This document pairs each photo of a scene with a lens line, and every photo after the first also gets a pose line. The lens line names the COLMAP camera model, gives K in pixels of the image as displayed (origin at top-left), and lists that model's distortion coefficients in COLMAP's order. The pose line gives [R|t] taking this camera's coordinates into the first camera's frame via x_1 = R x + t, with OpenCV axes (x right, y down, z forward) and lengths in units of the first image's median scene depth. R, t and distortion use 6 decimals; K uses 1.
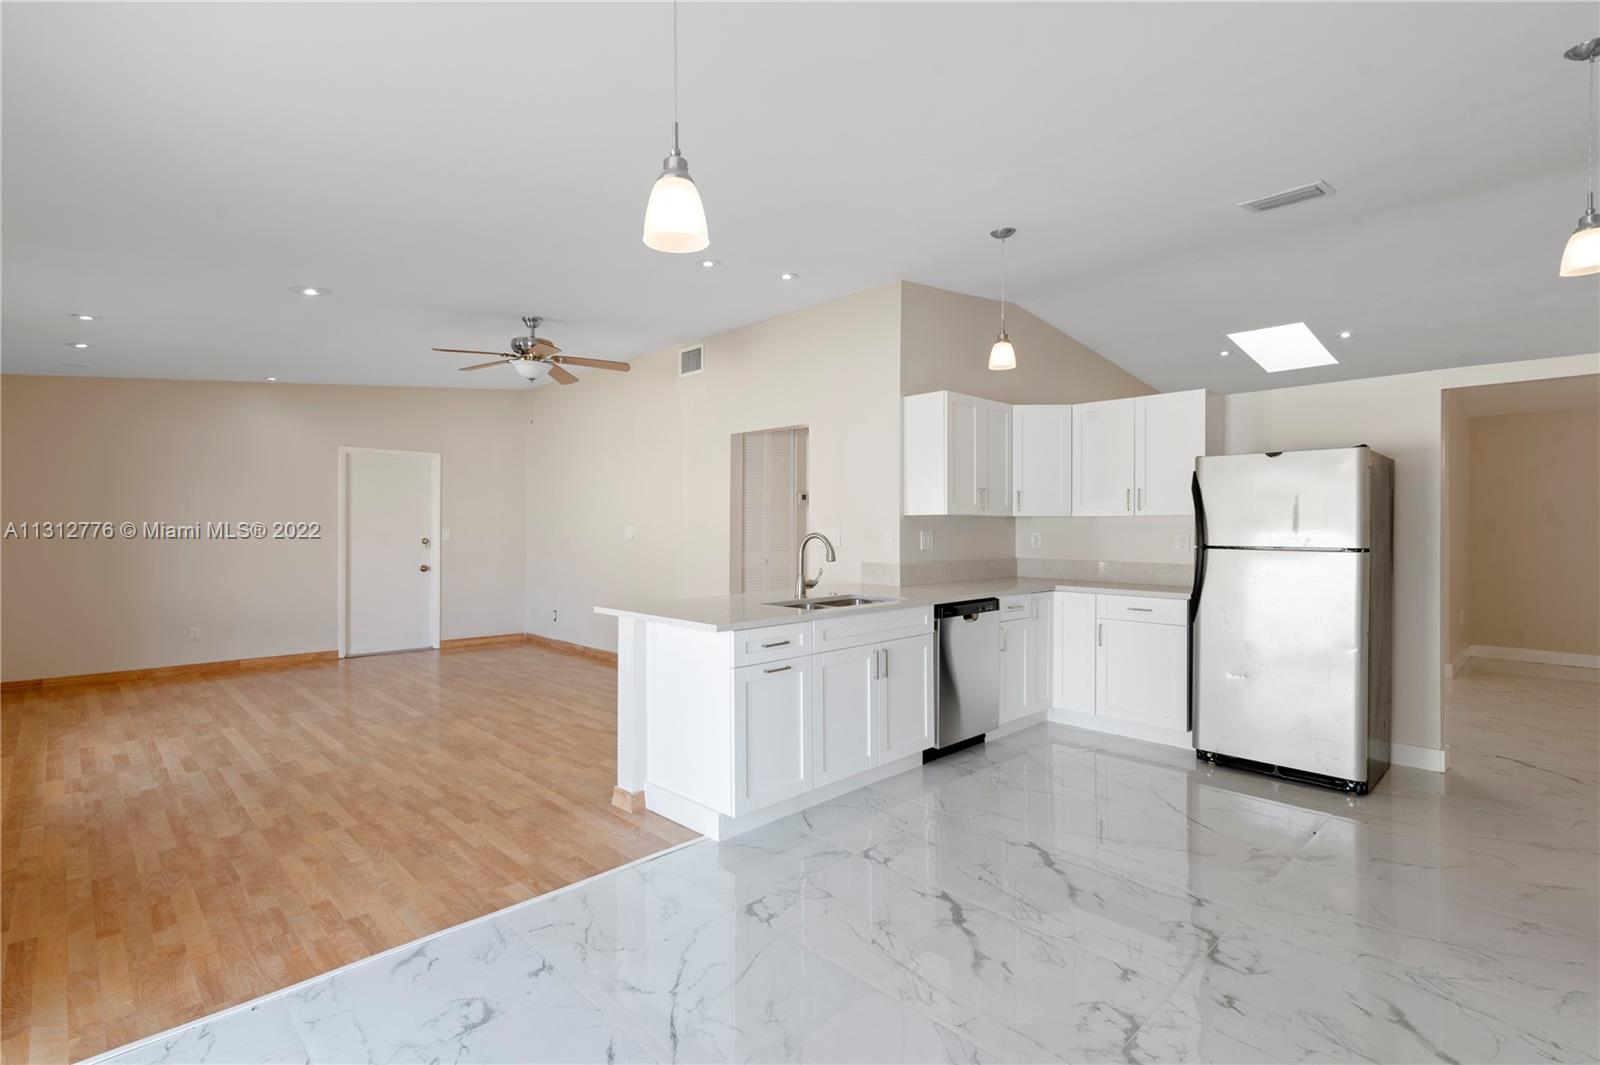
lens RADIAL K [[763.7, 0, 803.9], [0, 763.7, 529.5], [0, 0, 1]] dist [0.018986, -0.005766]
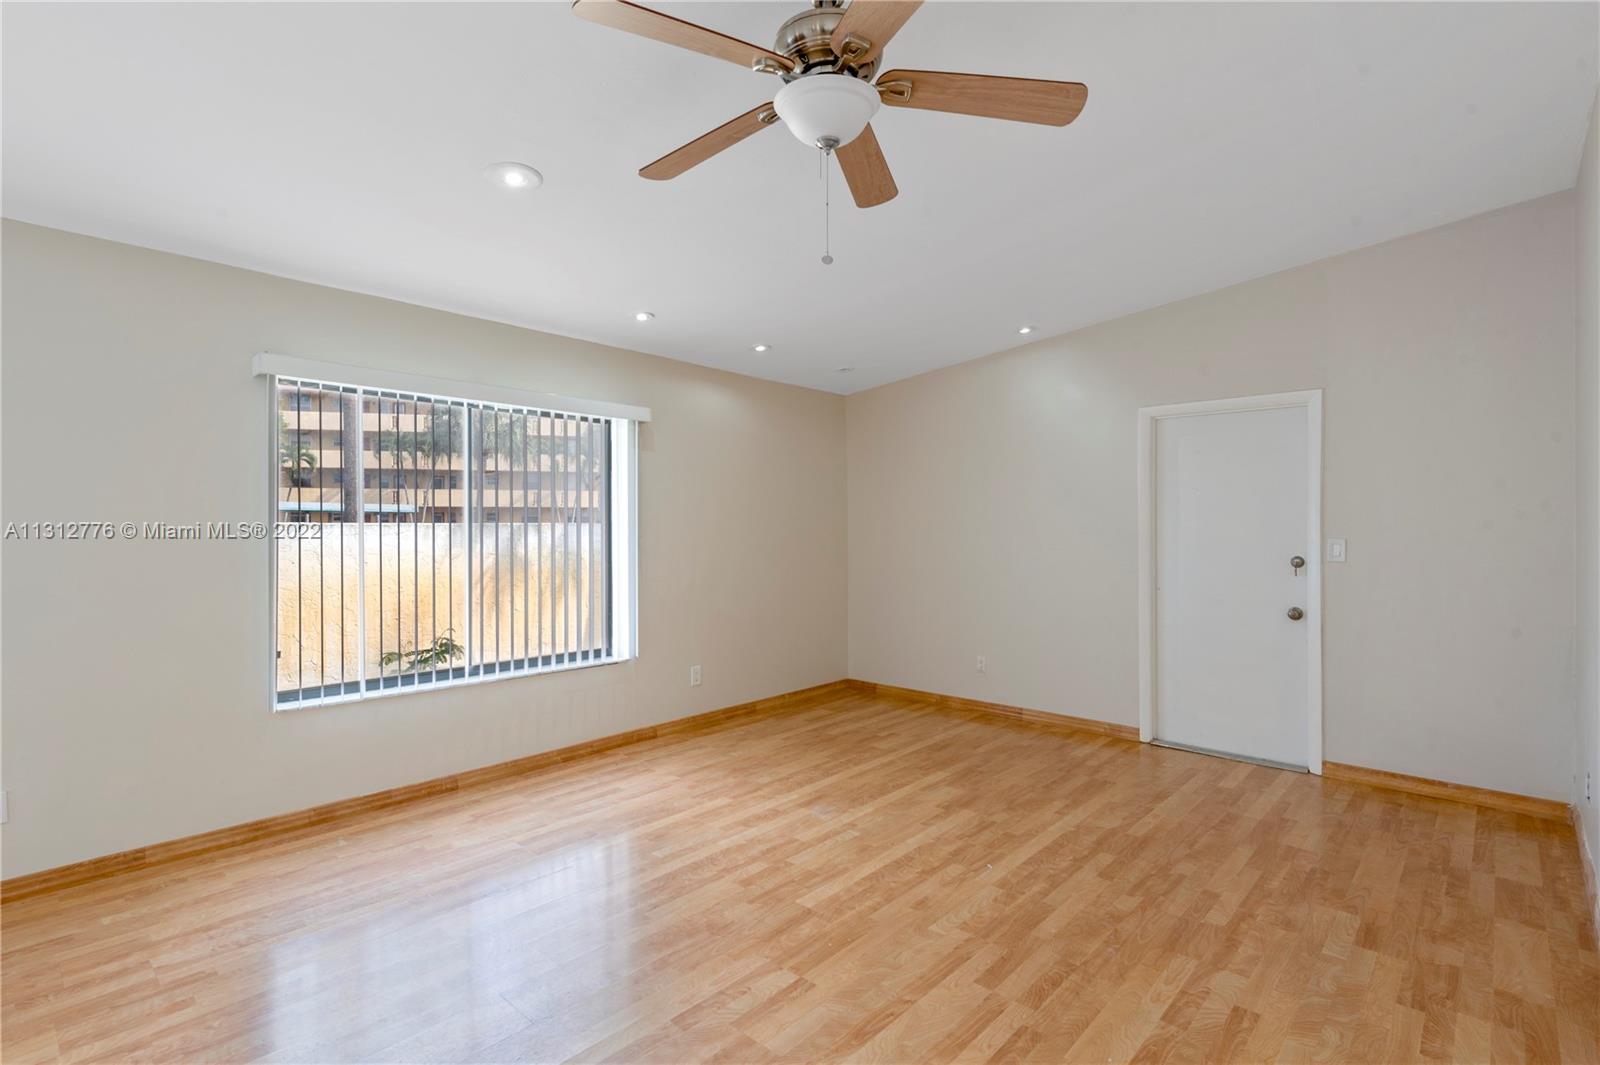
lens RADIAL K [[763.7, 0, 799.3], [0, 763.7, 519.8], [0, 0, 1]] dist [0.018986, -0.005766]
pose [[0.057549, -0.014425, -0.998238, 0.023952], [-0.000724, 0.999895, -0.014491, -0.010778], [0.998342, 0.001557, 0.057533, 1.206084]]
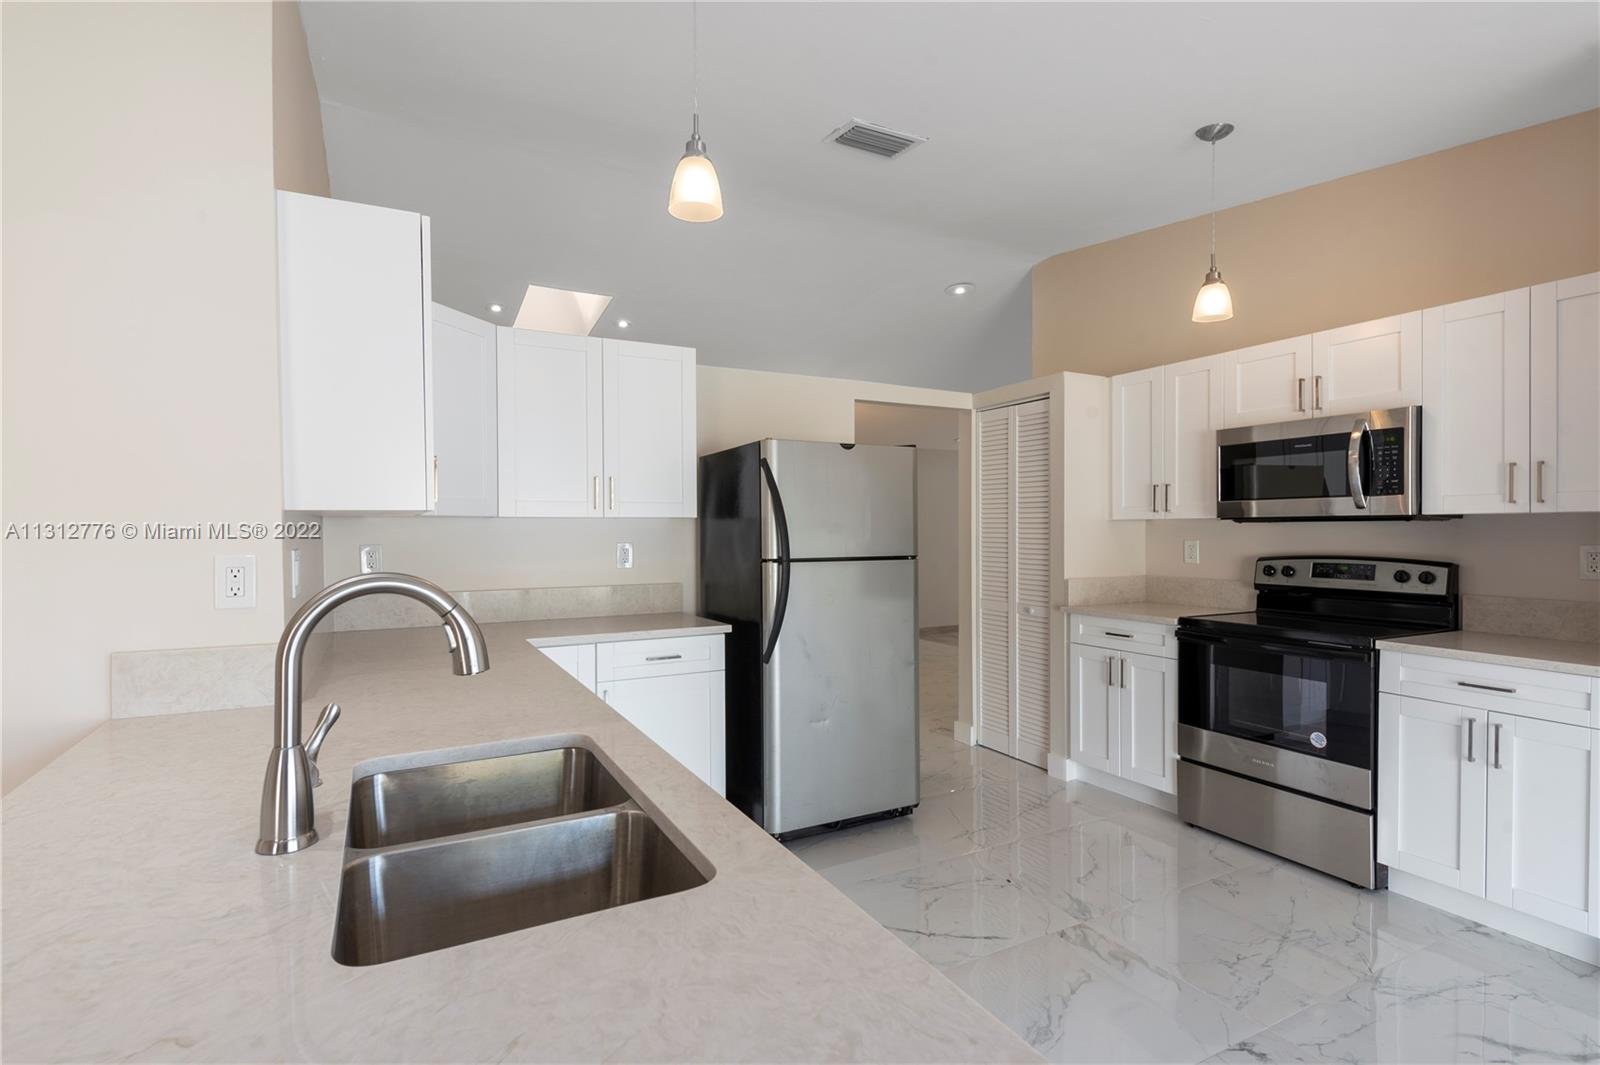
lens RADIAL K [[763.7, 0, 799.8], [0, 763.7, 538.2], [0, 0, 1]] dist [0.018986, -0.005766]
pose [[0.273349, -0.015034, 0.961797, -0.184042], [0.006681, 0.999883, 0.013730, -0.008635], [-0.961892, 0.002672, 0.273418, 0.761501]]
